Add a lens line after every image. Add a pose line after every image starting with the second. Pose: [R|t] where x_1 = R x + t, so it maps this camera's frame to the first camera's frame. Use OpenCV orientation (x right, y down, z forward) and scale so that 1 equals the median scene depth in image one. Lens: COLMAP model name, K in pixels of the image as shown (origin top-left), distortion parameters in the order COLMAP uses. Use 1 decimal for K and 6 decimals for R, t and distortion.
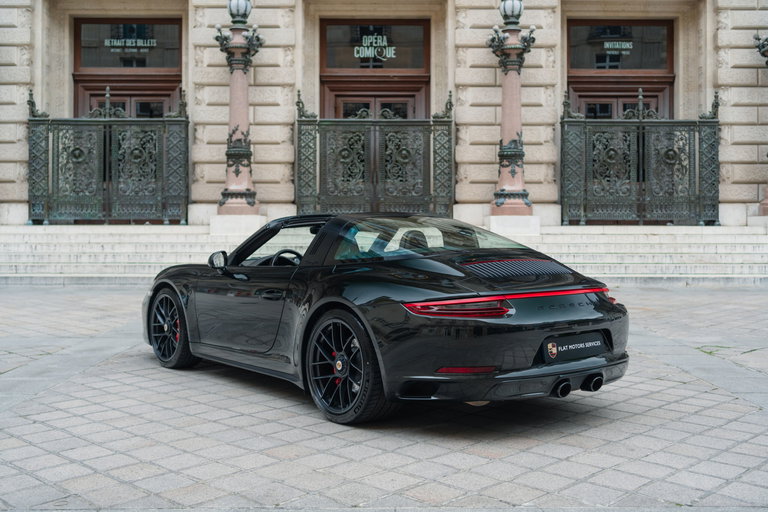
lens RADIAL K [[813.9, 0, 387.4], [0, 813.9, 245.1], [0, 0, 1]] dist [-0.000423, 0.005125]
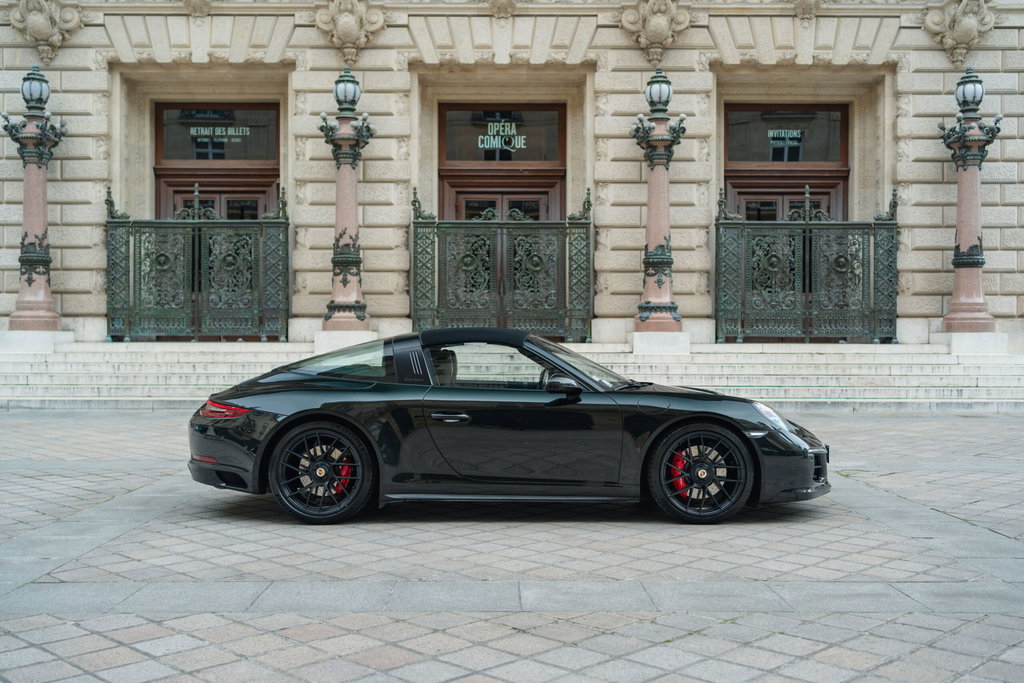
lens RADIAL K [[1023.9, 0, 509.6], [0, 1023.9, 386.7], [0, 0, 1]] dist [-0.000886, -0.005618]
pose [[0.999970, 0.001405, -0.007662, 0.001469], [-0.001252, 0.999800, 0.019959, 0.001128], [0.007689, -0.019949, 0.999771, -0.100347]]
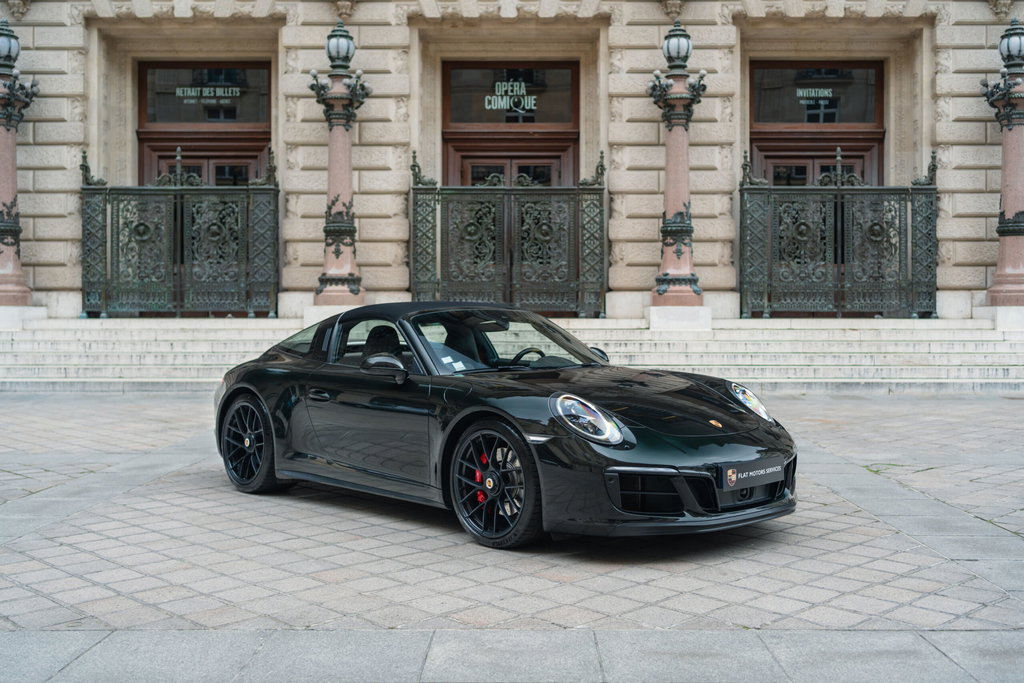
lens RADIAL K [[1041.8, 0, 539.2], [0, 1041.8, 353.6], [0, 0, 1]] dist [0.000618, -0.000760]
pose [[0.999917, -0.000387, -0.012843, 0.028248], [0.000526, 0.999941, 0.010886, -0.000354], [0.012838, -0.010892, 0.999858, -0.034067]]
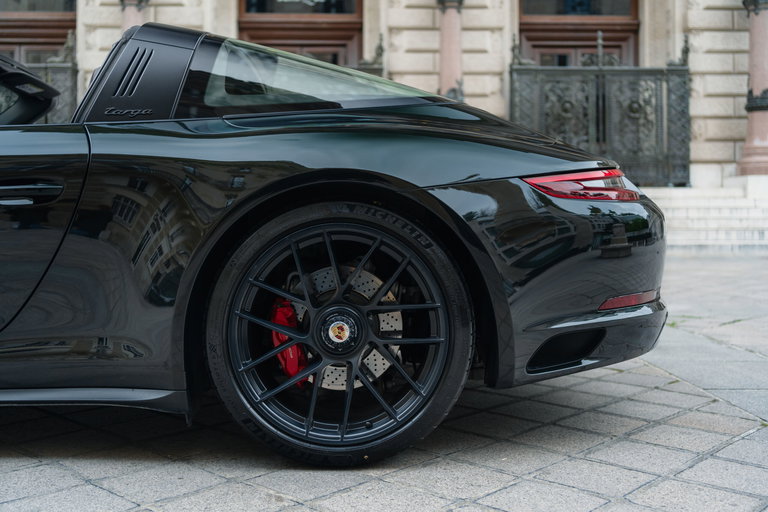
lens RADIAL K [[786.7, 0, 392.7], [0, 786.7, 227.9], [0, 0, 1]] dist [0.006812, 0.001497]
pose [[0.999765, -0.002757, 0.021506, 0.070834], [0.003039, 0.999910, -0.013103, 0.027958], [-0.021468, 0.013165, 0.999683, 0.165825]]
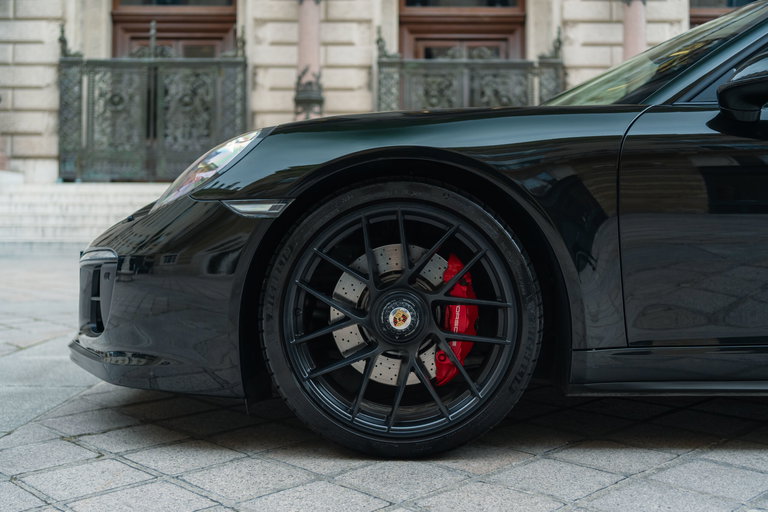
lens RADIAL K [[803.6, 0, 396.5], [0, 803.6, 222.3], [0, 0, 1]] dist [0.003402, -0.004176]
pose [[0.999940, 0.002672, -0.010597, -0.081115], [-0.002912, 0.999737, -0.022751, 0.031746], [0.010534, 0.022780, 0.999685, 0.172316]]
